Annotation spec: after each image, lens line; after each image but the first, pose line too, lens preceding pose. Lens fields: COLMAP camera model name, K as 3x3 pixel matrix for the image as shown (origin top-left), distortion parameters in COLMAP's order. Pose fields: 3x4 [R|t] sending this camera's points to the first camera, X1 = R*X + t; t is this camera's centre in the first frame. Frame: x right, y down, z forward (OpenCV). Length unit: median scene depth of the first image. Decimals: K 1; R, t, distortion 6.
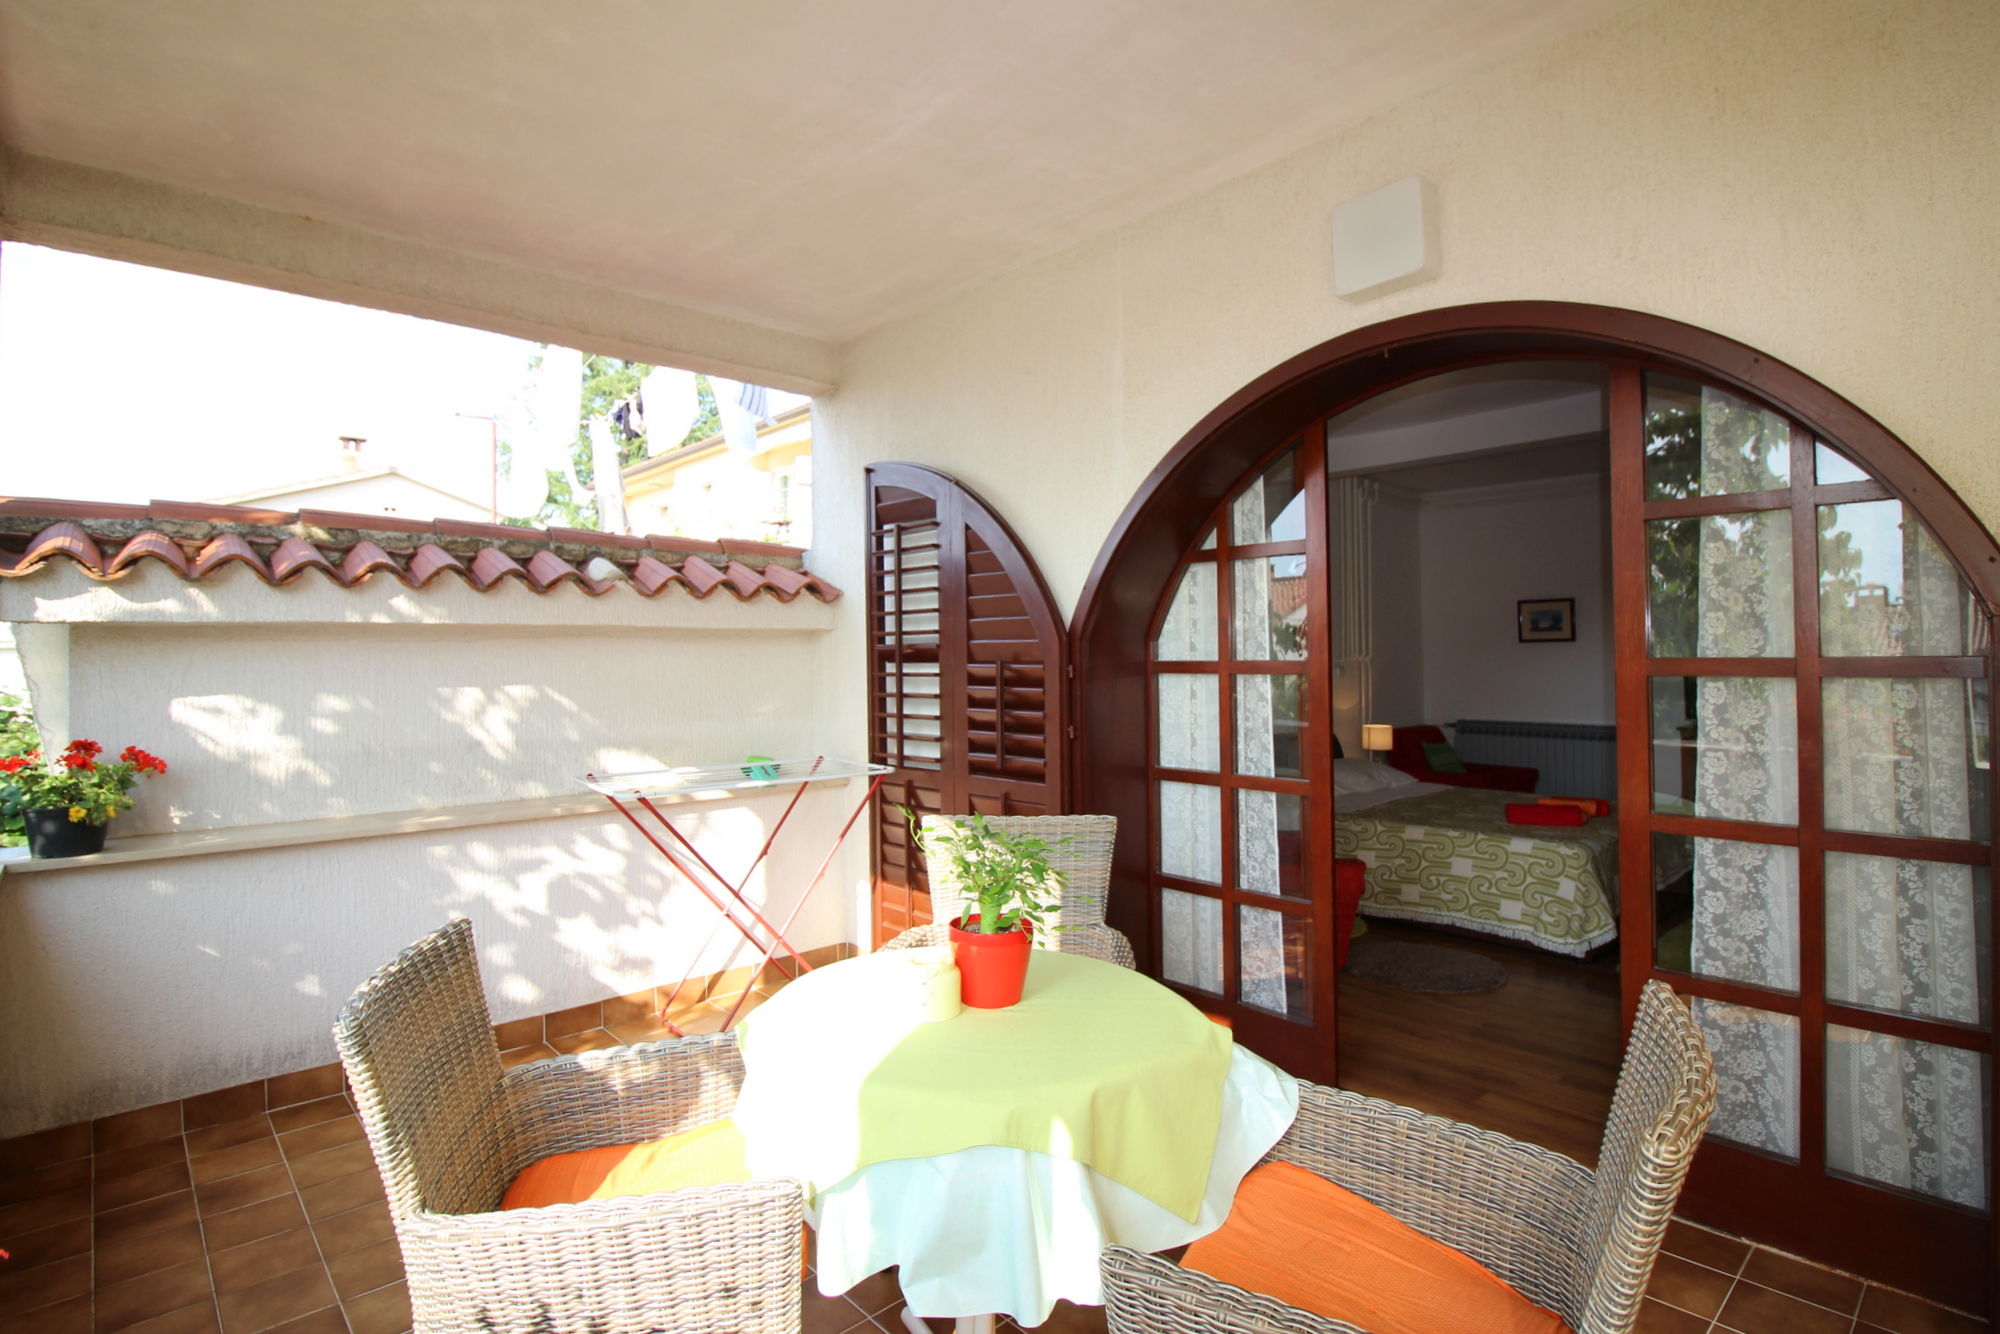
lens RADIAL K [[950.4, 0, 1010.0], [0, 950.4, 657.2], [0, 0, 1]] dist [0.001237, -0.017829]
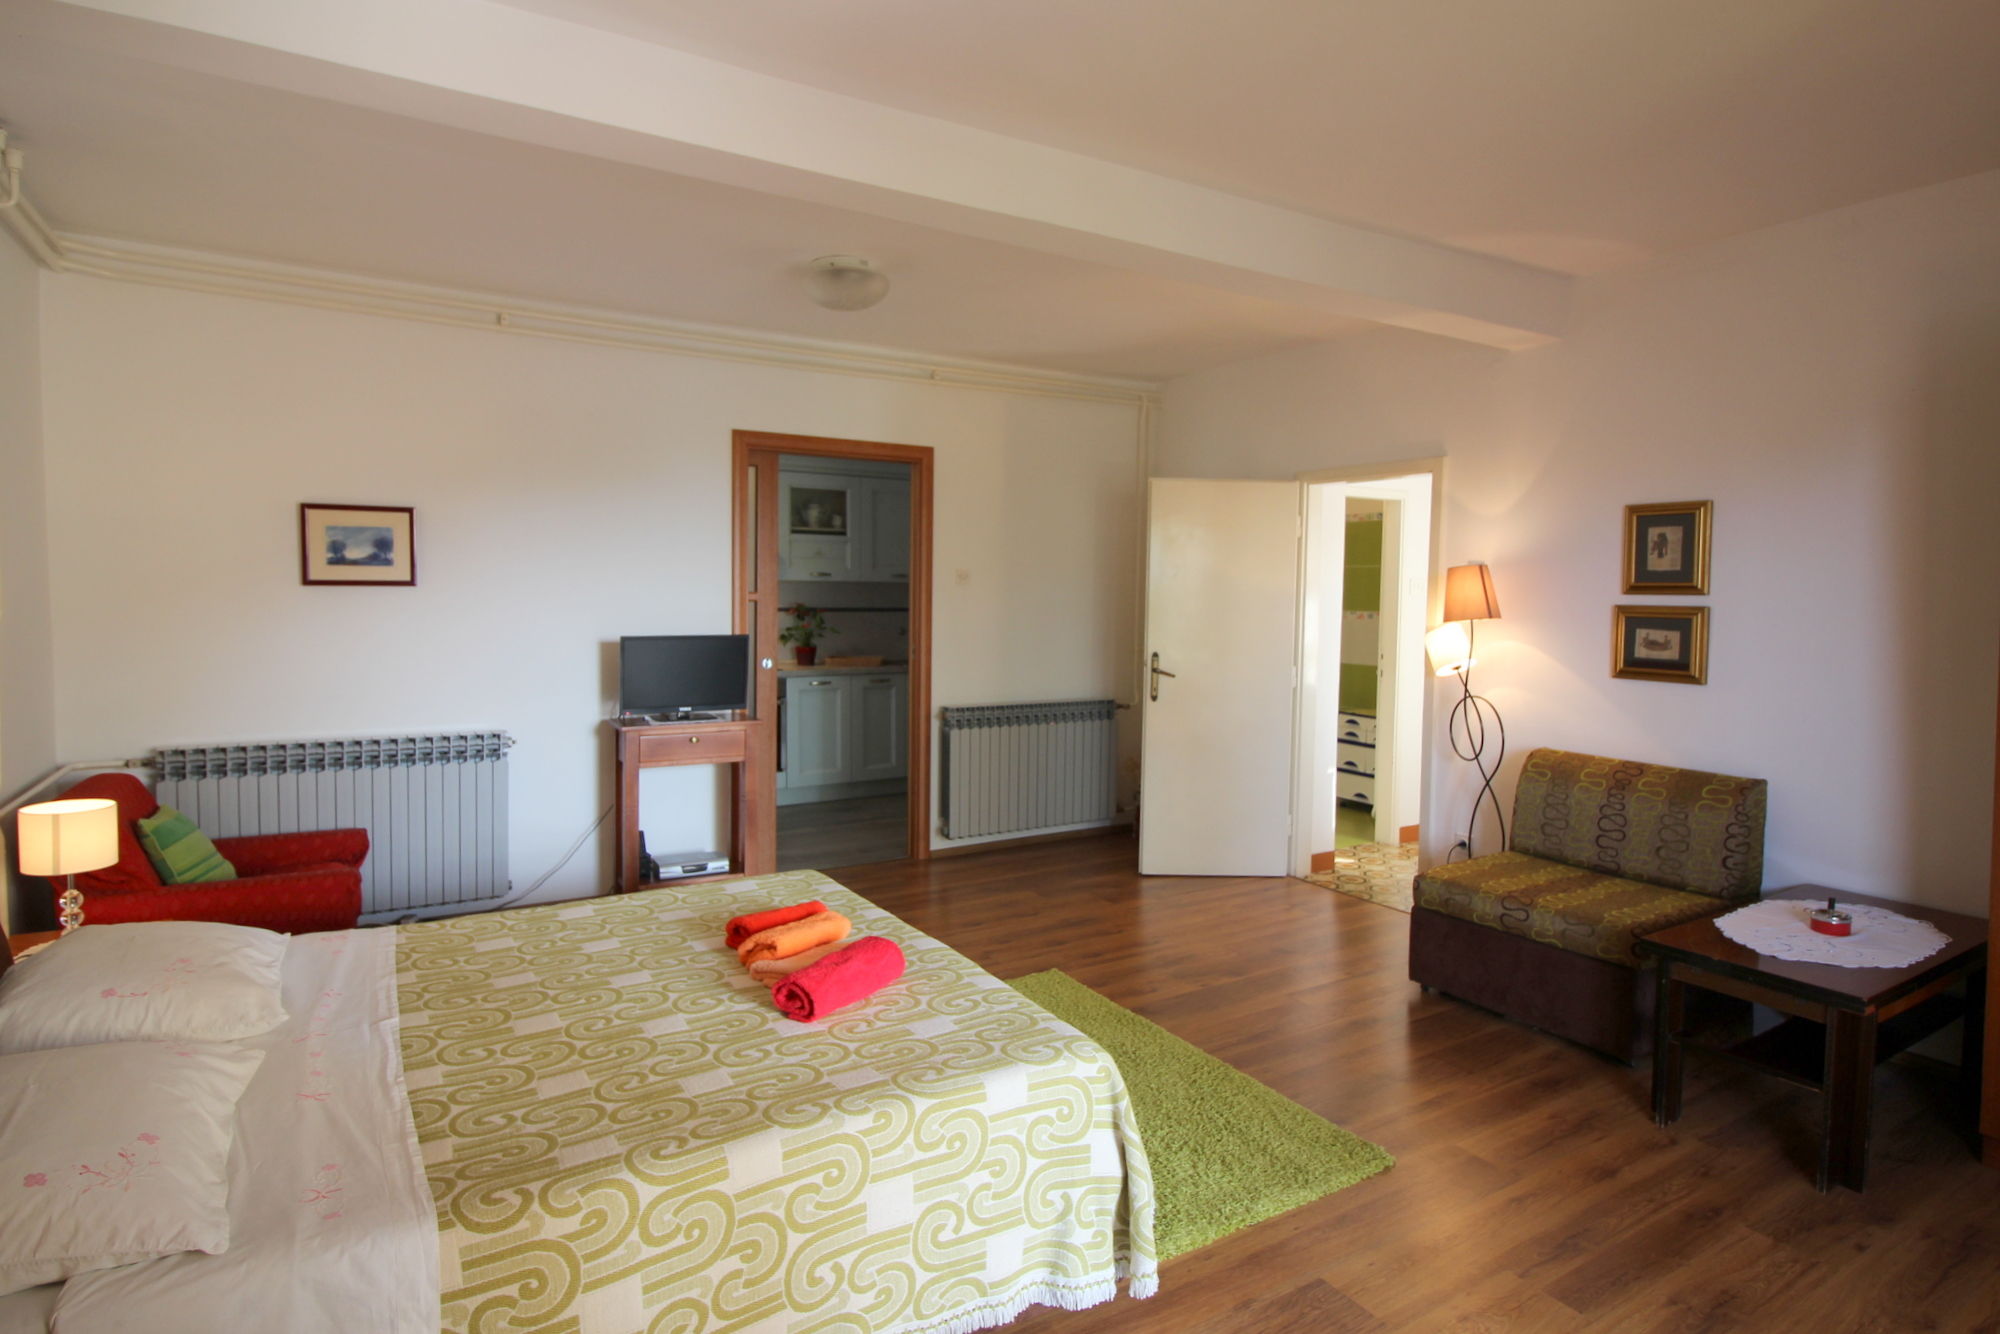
lens RADIAL K [[1068.6, 0, 1000.0], [0, 1068.6, 667.0], [0, 0, 1]] dist [0.000704, 0.000238]
pose [[0.202916, -0.059208, 0.977404, 0.080647], [-0.008076, 0.998035, 0.062134, -0.017161], [-0.979163, -0.020502, 0.202039, 0.847765]]
